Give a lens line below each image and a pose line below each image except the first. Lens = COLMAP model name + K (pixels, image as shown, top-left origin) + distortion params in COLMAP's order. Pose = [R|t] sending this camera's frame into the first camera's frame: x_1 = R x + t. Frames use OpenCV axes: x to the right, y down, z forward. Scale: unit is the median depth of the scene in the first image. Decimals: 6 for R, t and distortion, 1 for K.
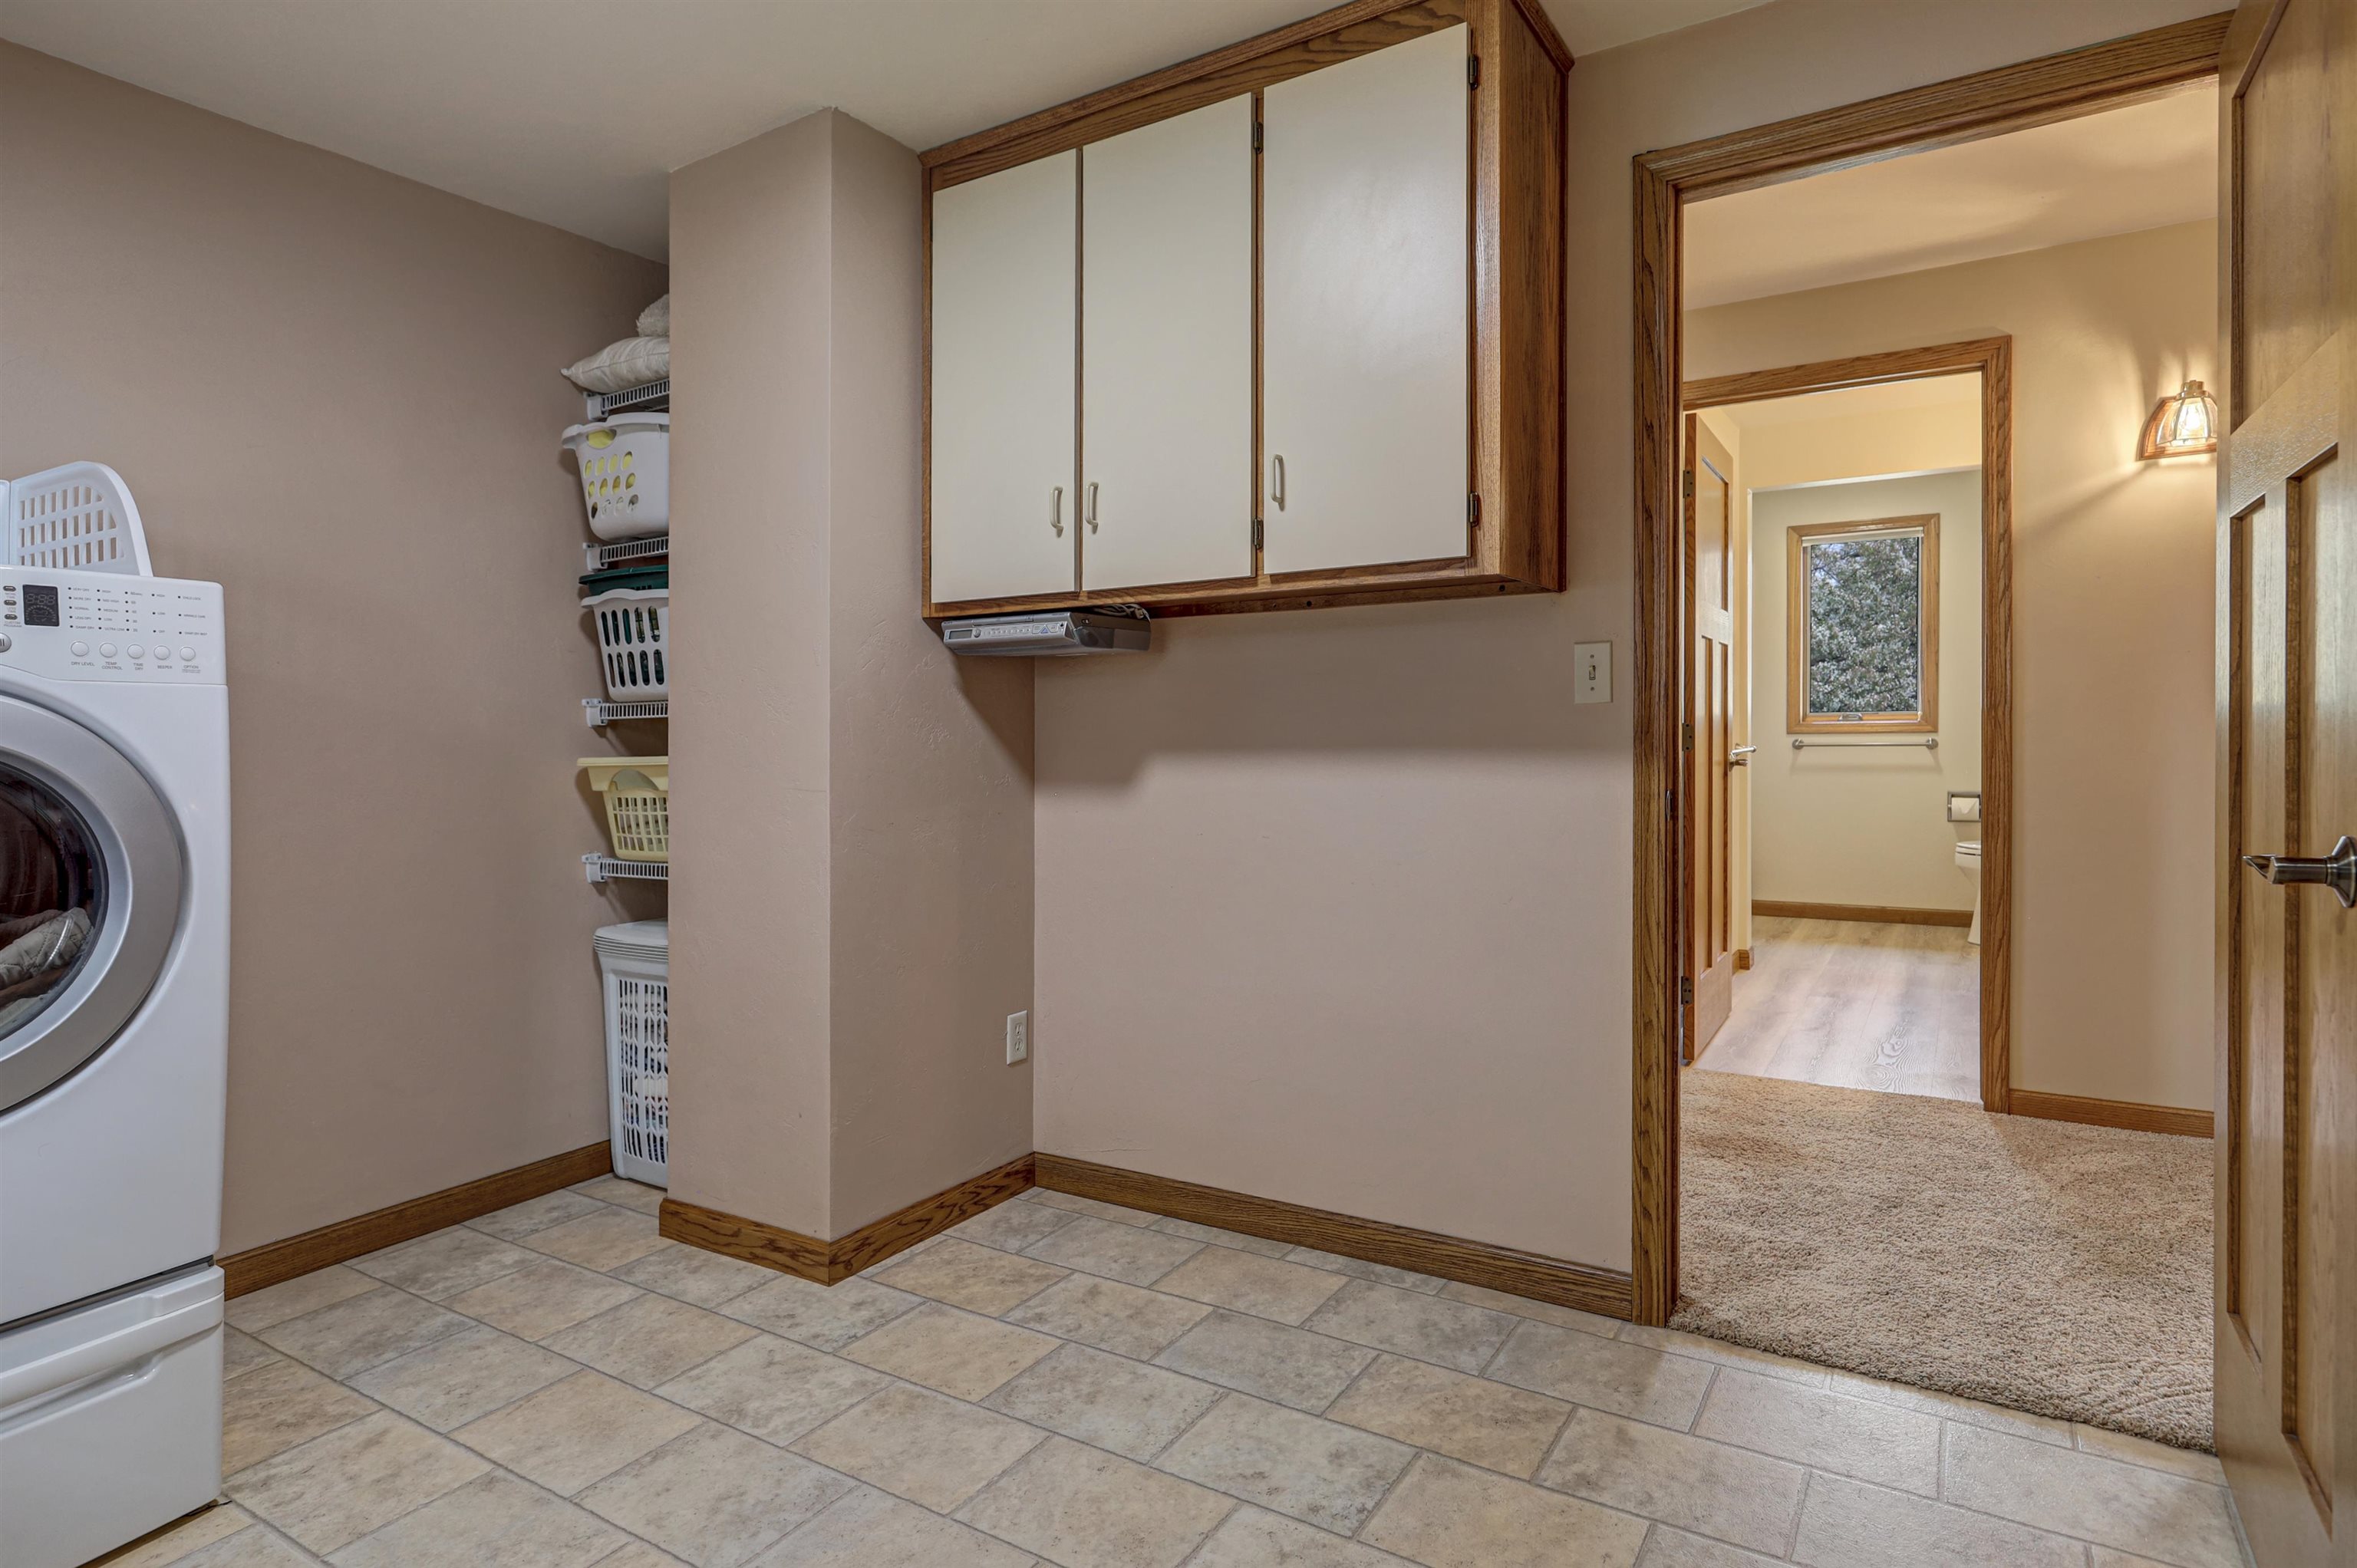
lens RADIAL K [[1272.0, 0, 1173.3], [0, 1272.0, 781.1], [0, 0, 1]] dist [-0.004077, 0.000322]
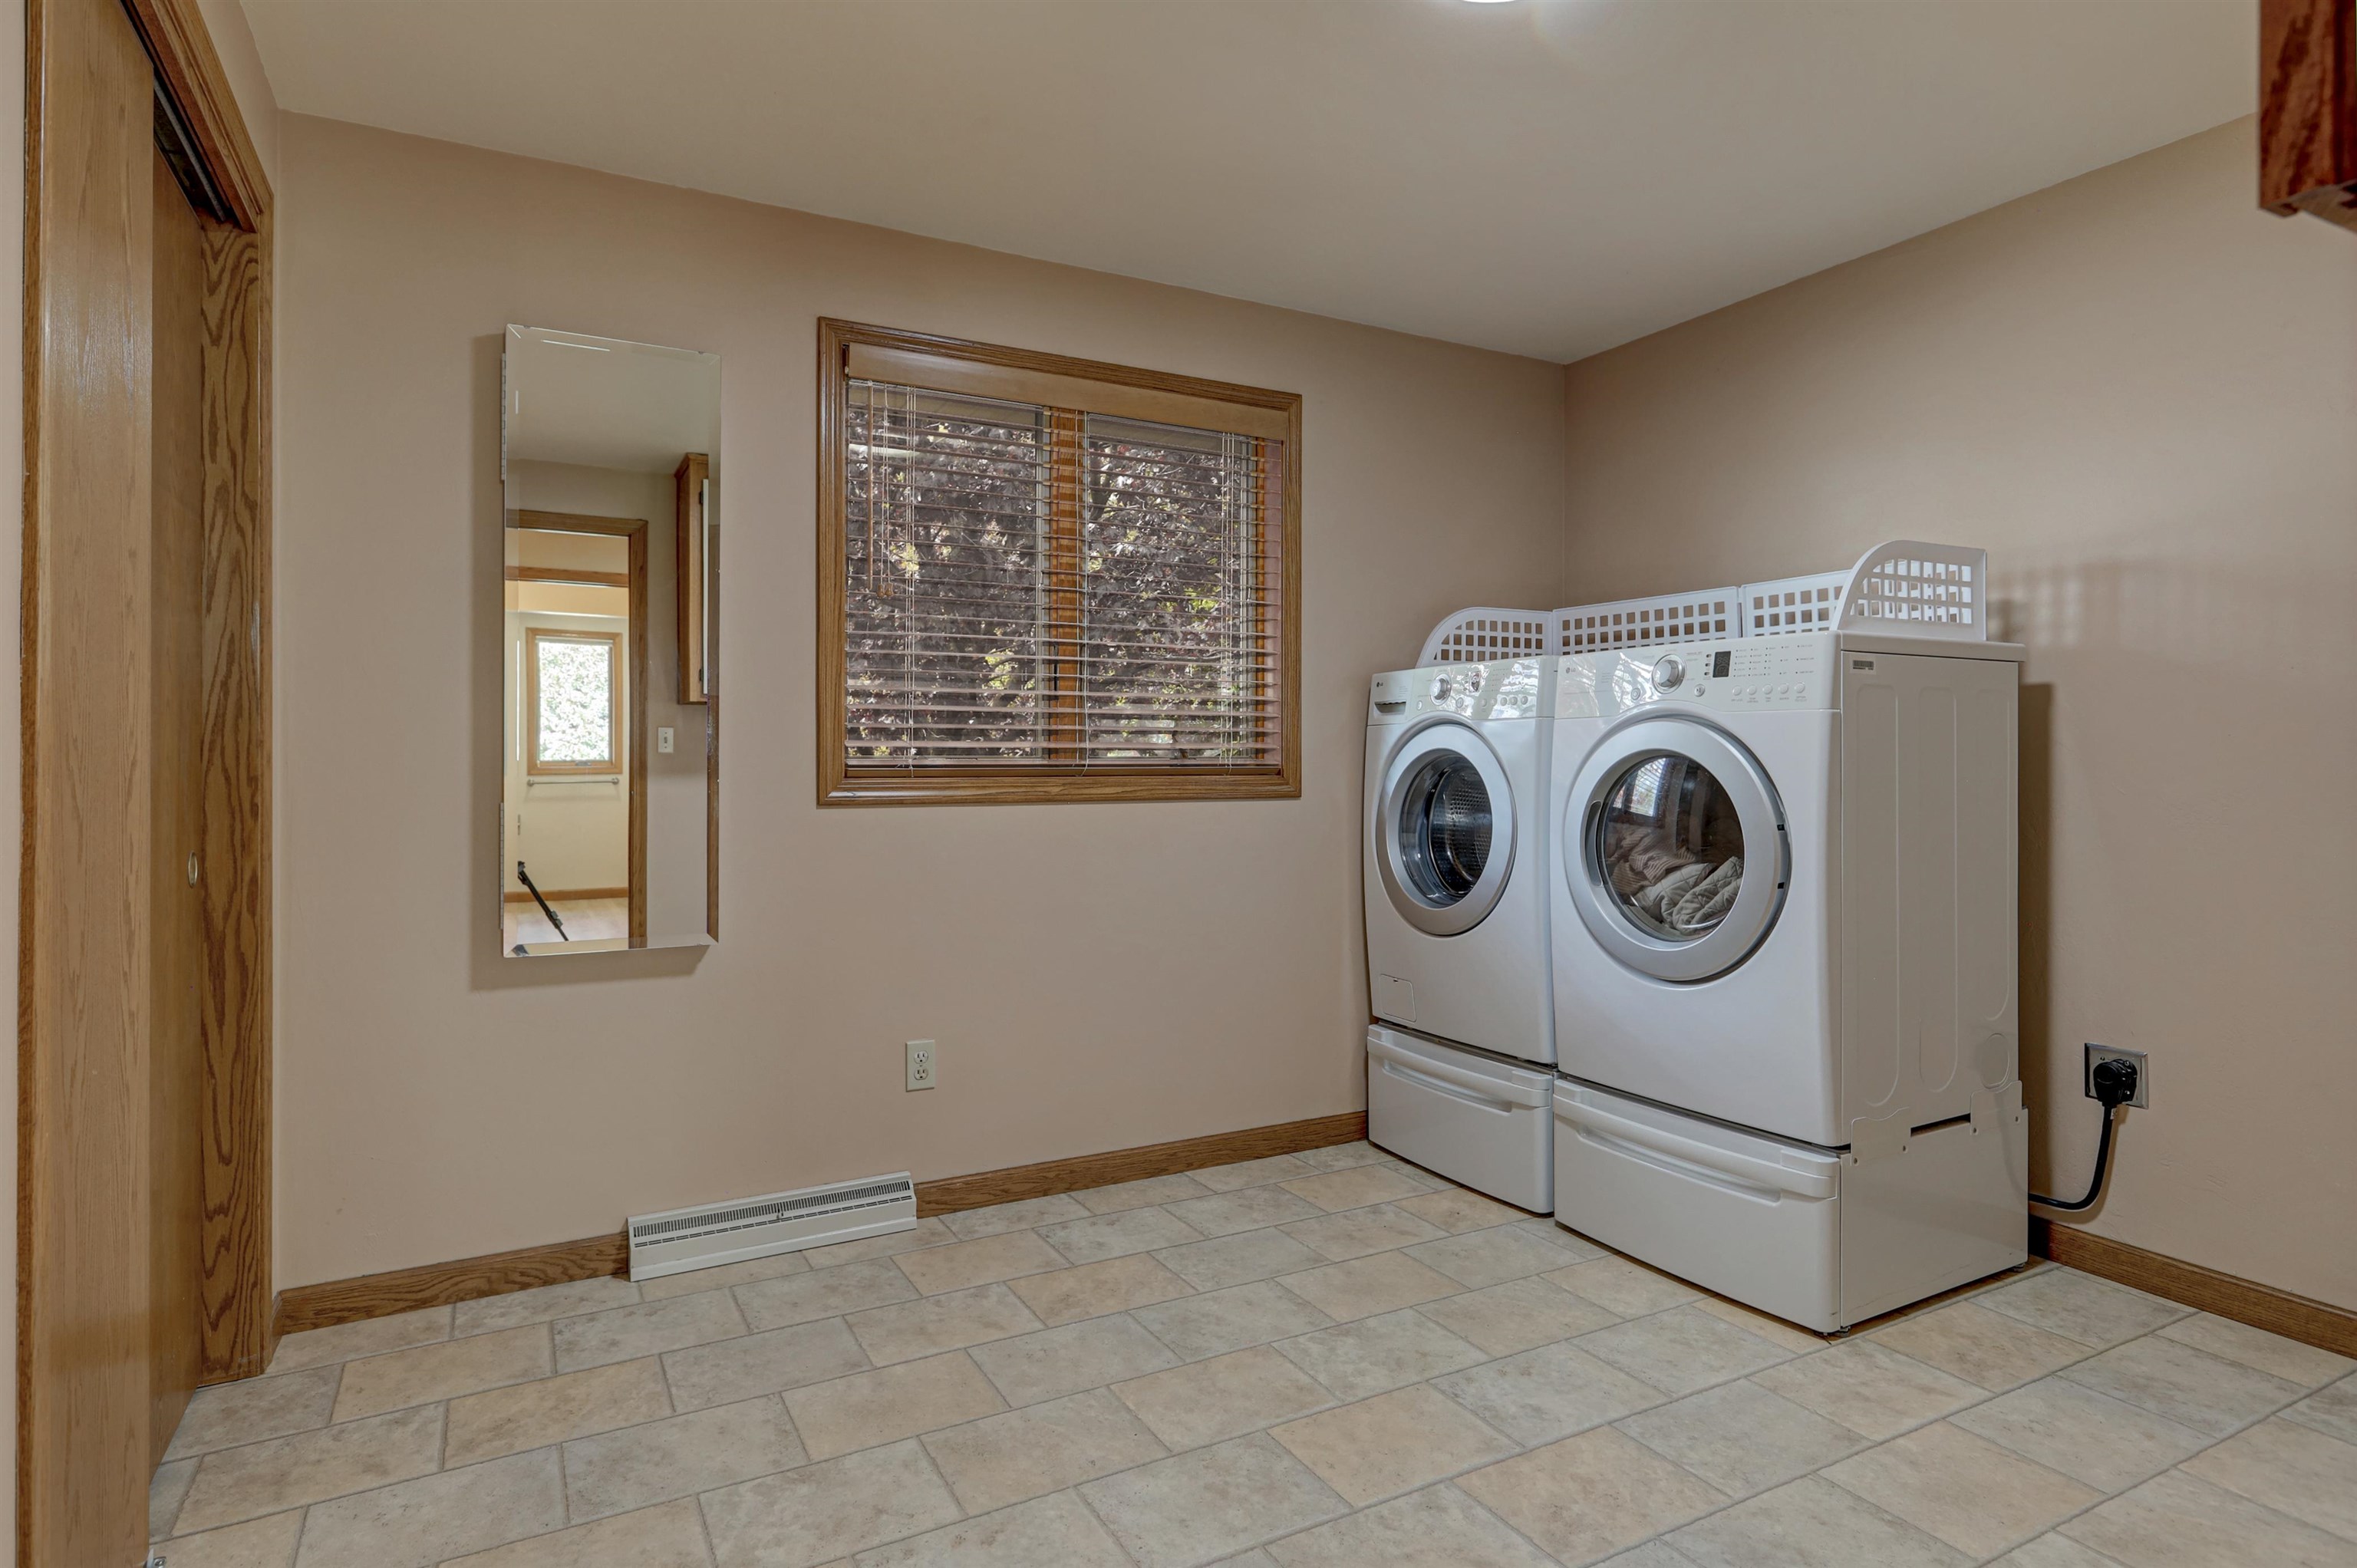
lens RADIAL K [[1272.0, 0, 1177.8], [0, 1272.0, 773.4], [0, 0, 1]] dist [-0.004077, 0.000322]
pose [[-0.498235, 0.024827, -0.866686, 0.659793], [-0.026552, 0.998684, 0.043873, -0.046059], [0.866635, 0.044871, -0.496921, 0.997840]]
